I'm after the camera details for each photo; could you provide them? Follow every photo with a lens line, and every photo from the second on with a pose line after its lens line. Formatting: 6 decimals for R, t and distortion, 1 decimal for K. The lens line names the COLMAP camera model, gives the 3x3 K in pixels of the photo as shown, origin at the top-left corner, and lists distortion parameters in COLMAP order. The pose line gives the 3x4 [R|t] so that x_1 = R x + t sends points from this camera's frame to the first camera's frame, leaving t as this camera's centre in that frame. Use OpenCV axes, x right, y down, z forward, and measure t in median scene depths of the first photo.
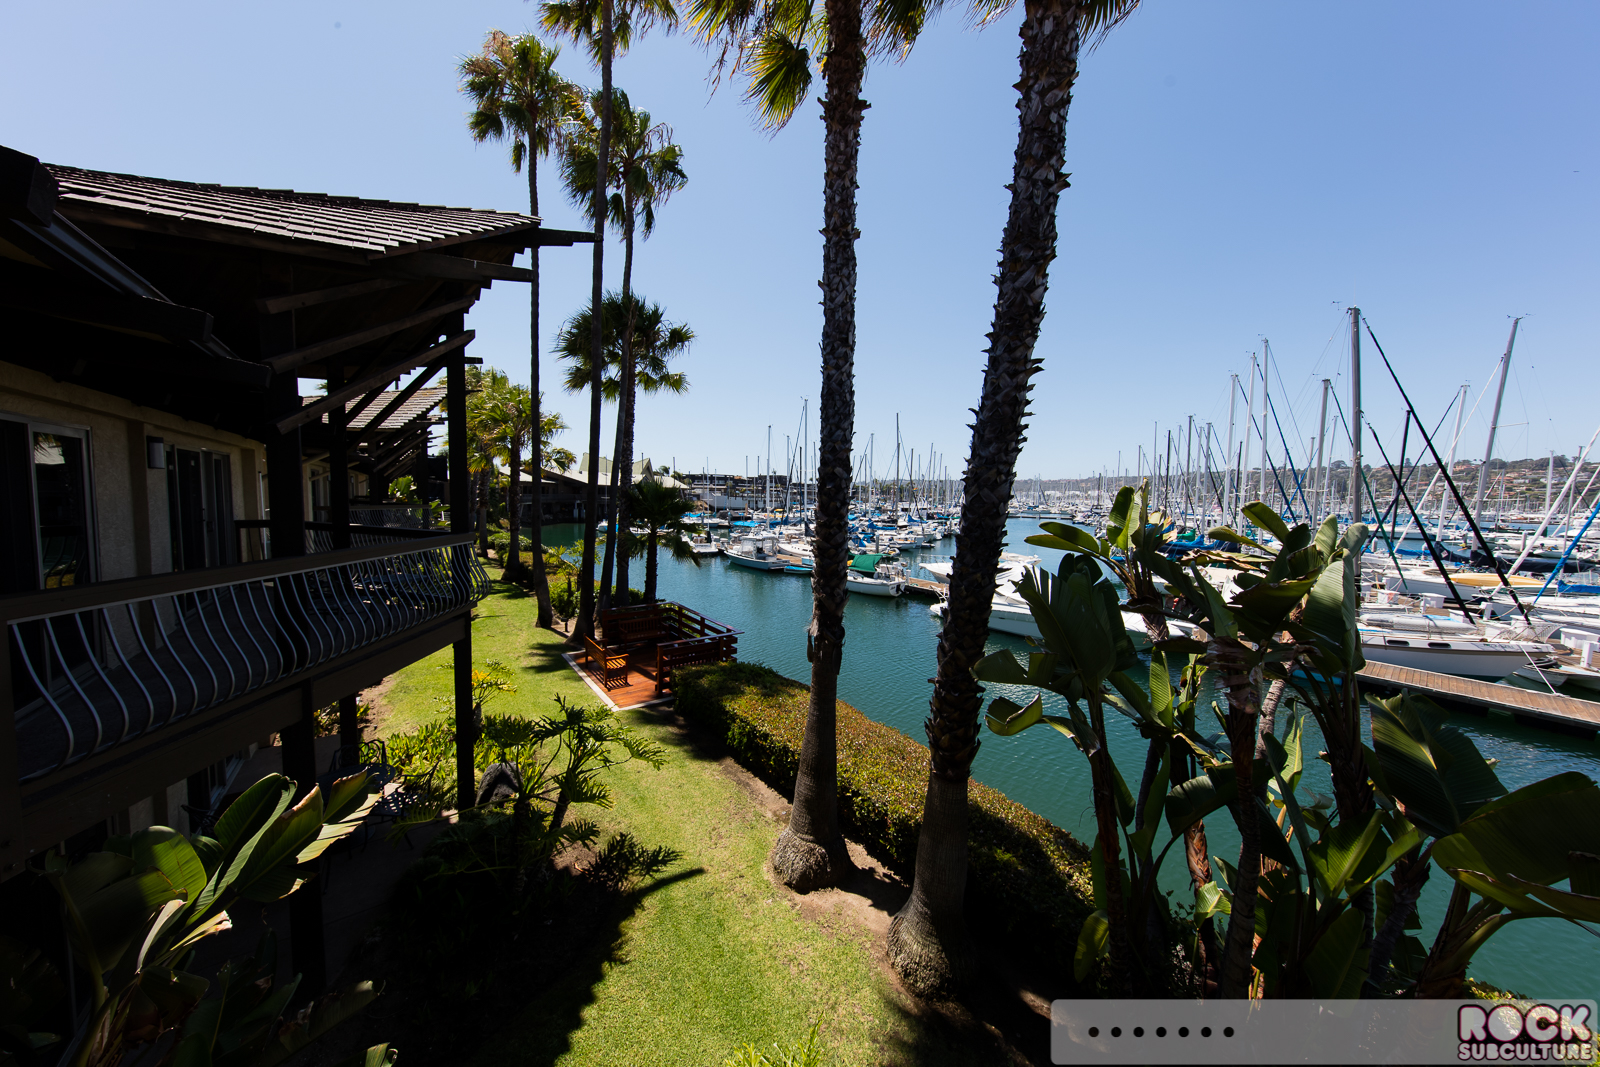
lens RADIAL K [[499.6, 0, 799.7], [0, 499.6, 528.9], [0, 0, 1]] dist [0.008339, -0.000727]
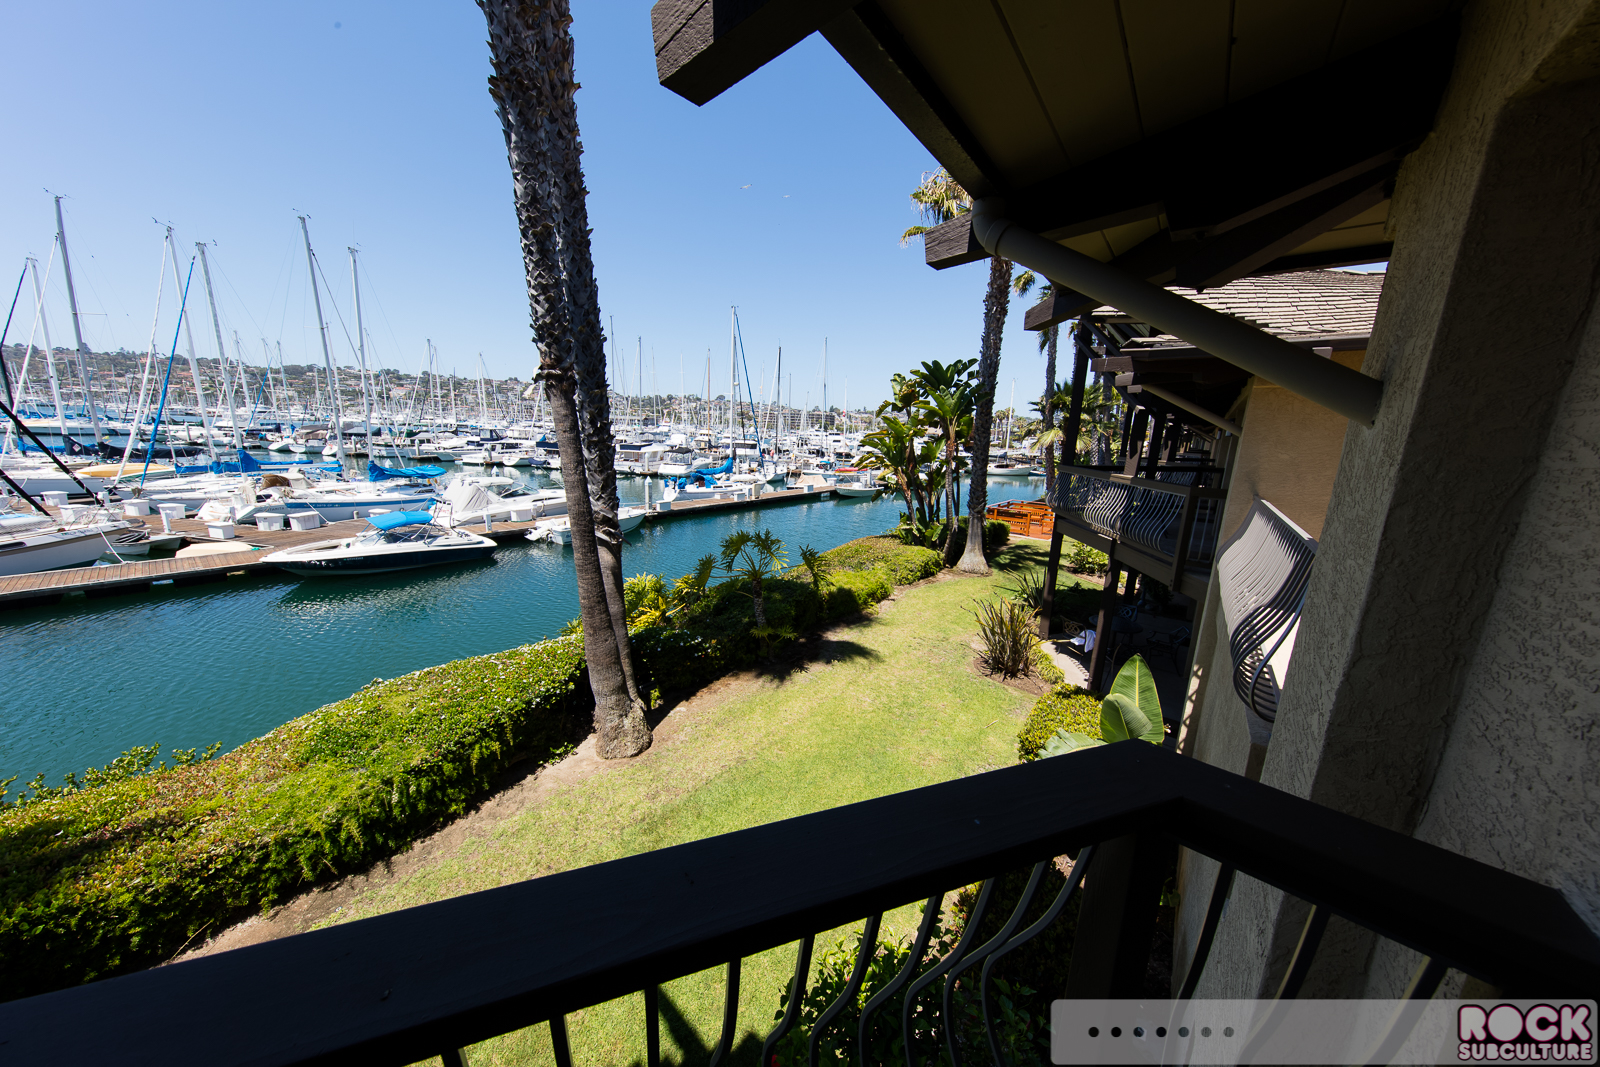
lens RADIAL K [[499.6, 0, 799.0], [0, 499.6, 529.8], [0, 0, 1]] dist [0.008339, -0.000727]
pose [[-0.227817, -0.223759, 0.947645, 0.051246], [0.024336, 0.971625, 0.235271, 0.015211], [-0.973400, 0.076661, -0.215907, -0.190521]]
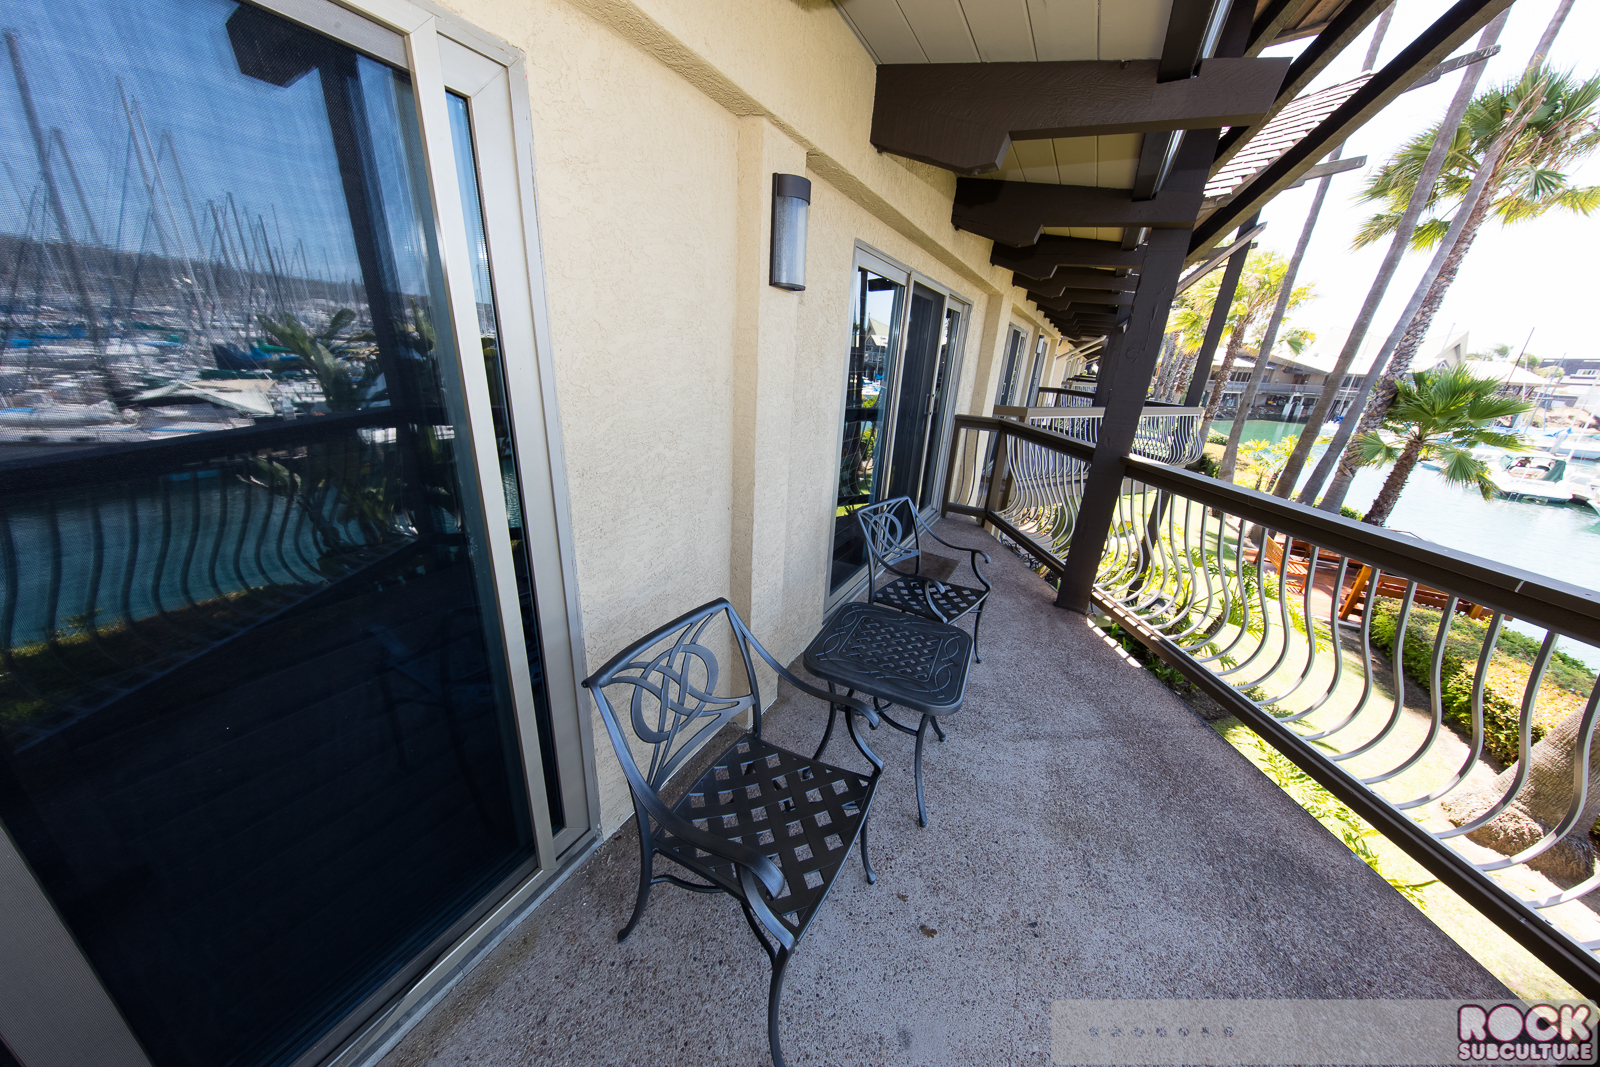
lens RADIAL K [[499.6, 0, 803.3], [0, 499.6, 534.4], [0, 0, 1]] dist [0.008339, -0.000727]
pose [[0.384194, 0.312615, -0.868716, 0.045968], [-0.106342, 0.949651, 0.294710, 0.014726], [0.917108, -0.020845, 0.398094, -0.128702]]
